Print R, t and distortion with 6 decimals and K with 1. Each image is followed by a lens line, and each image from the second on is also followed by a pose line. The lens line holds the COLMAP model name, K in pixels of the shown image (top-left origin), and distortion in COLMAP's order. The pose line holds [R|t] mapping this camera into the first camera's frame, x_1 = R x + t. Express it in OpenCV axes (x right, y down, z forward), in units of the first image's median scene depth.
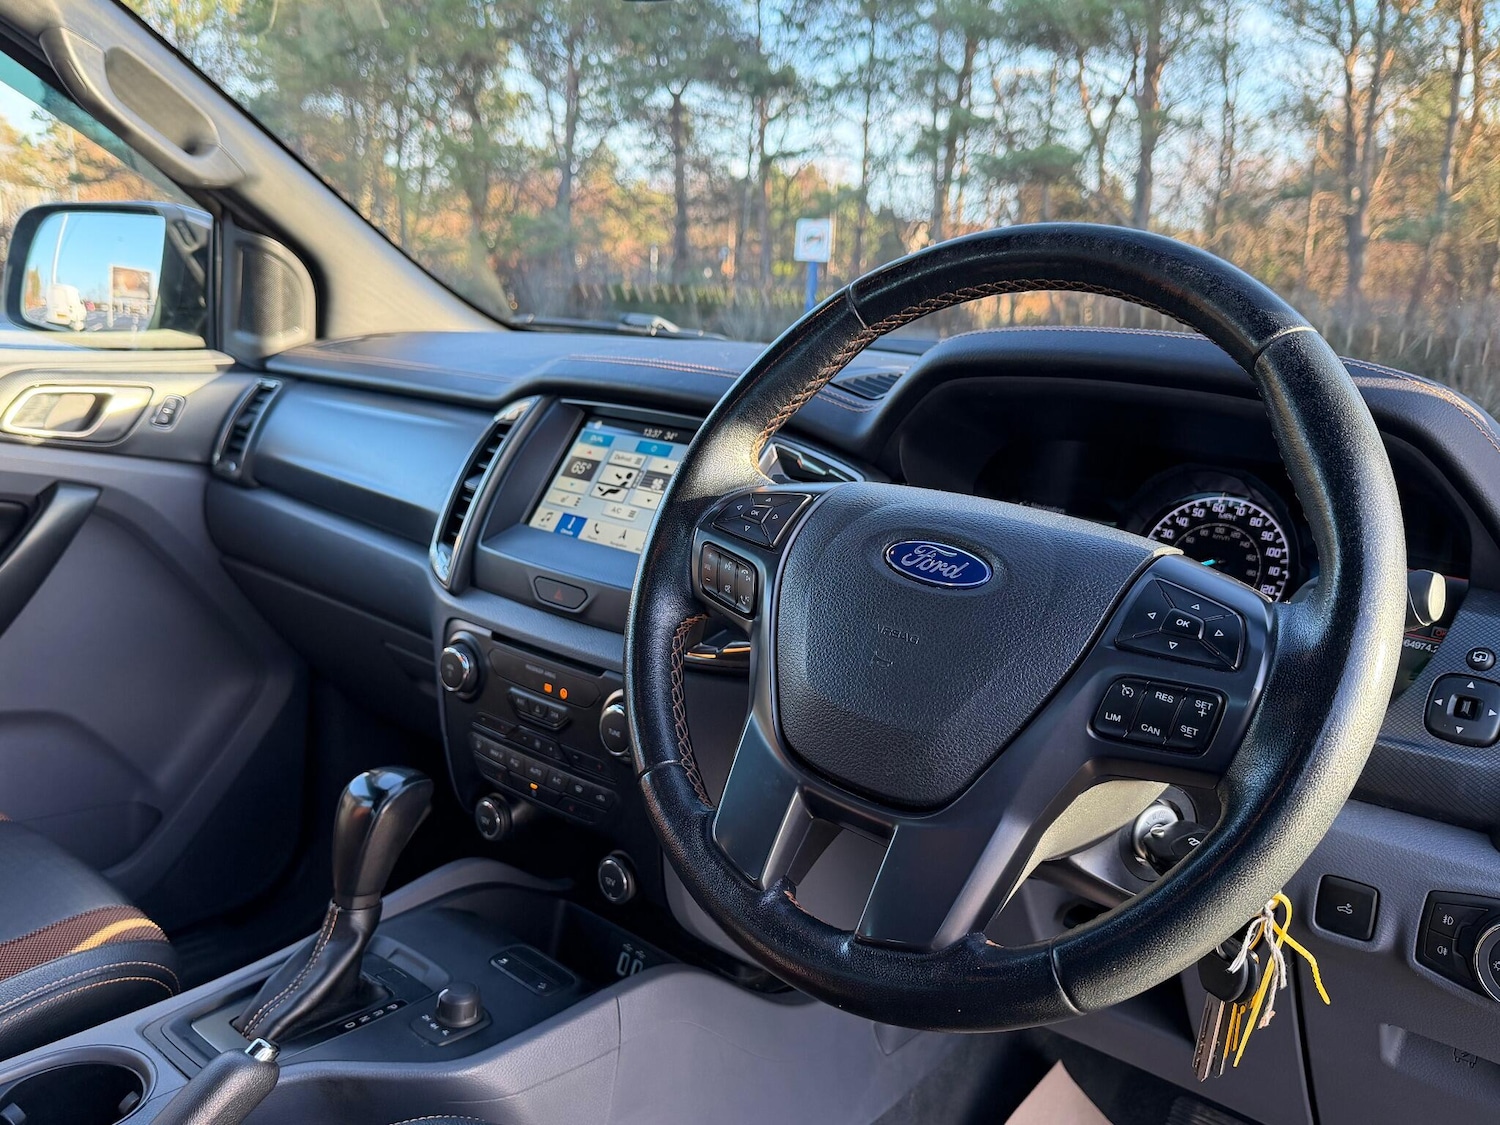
lens RADIAL K [[1195.9, 0, 750.0], [0, 1195.9, 562.5], [0, 0, 1]] dist [0.120283, -0.266216]
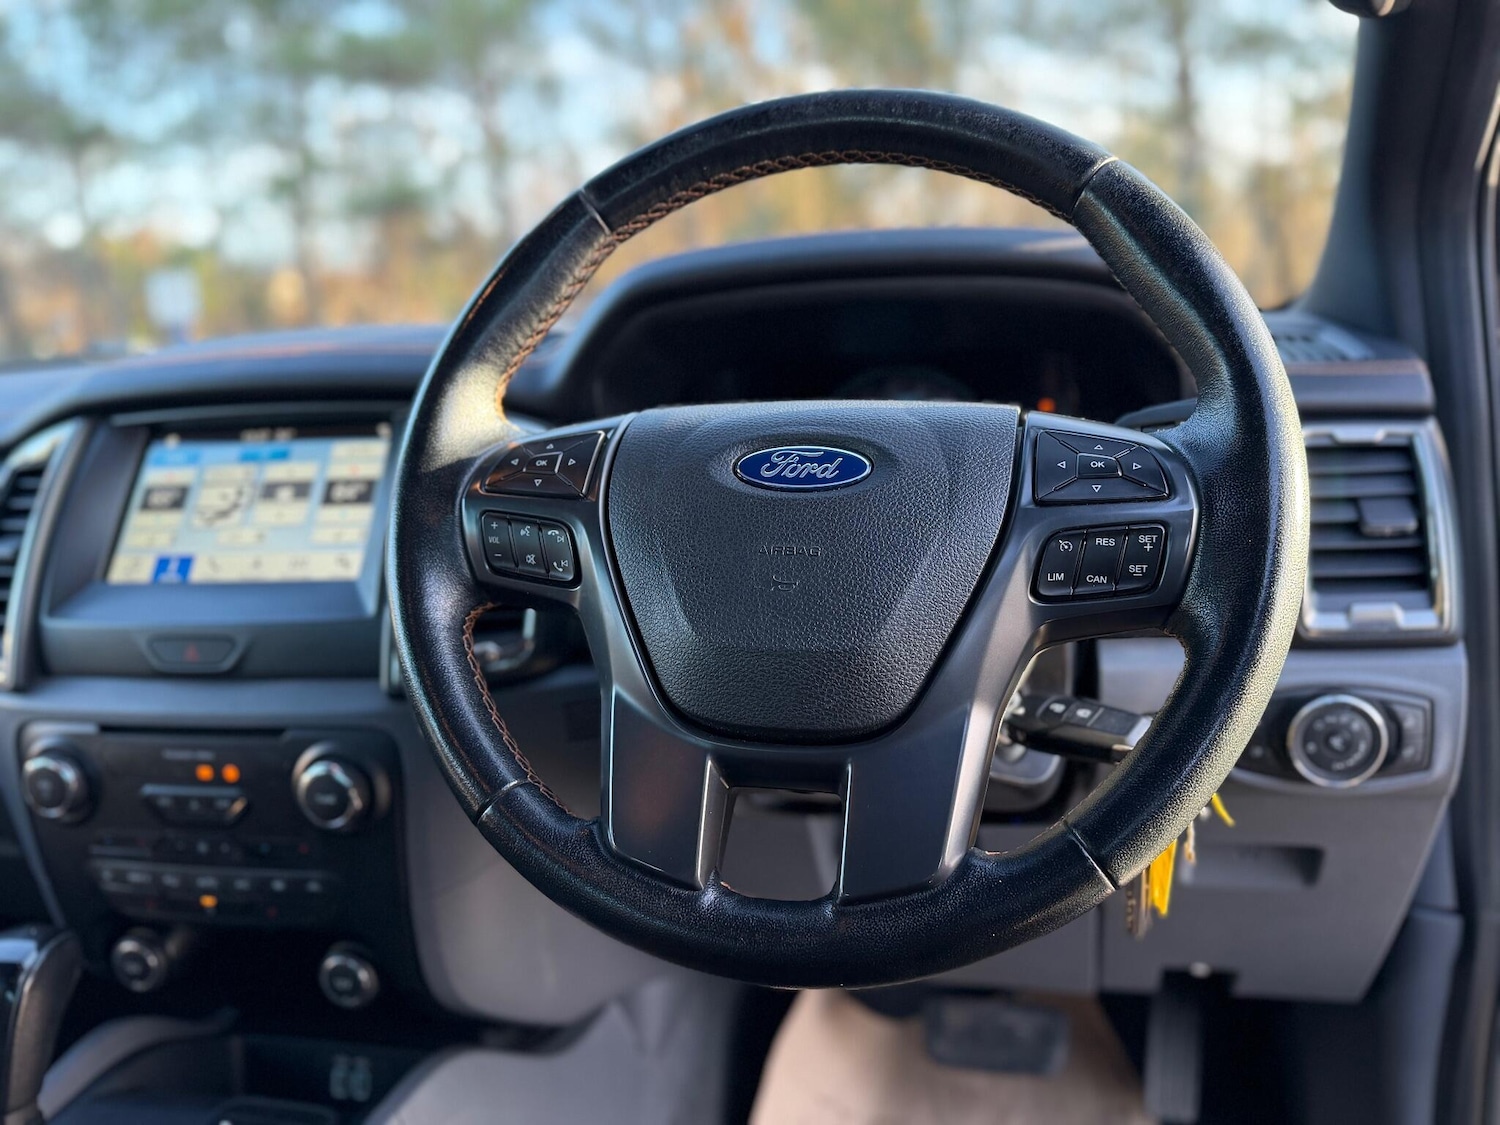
lens RADIAL K [[1195.9, 0, 750.0], [0, 1195.9, 562.5], [0, 0, 1]] dist [0.120283, -0.266216]
pose [[0.885394, -0.200536, 0.419359, -0.278699], [0.207537, 0.977785, 0.029399, 0.037708], [-0.415939, 0.061003, 0.907344, 0.233870]]
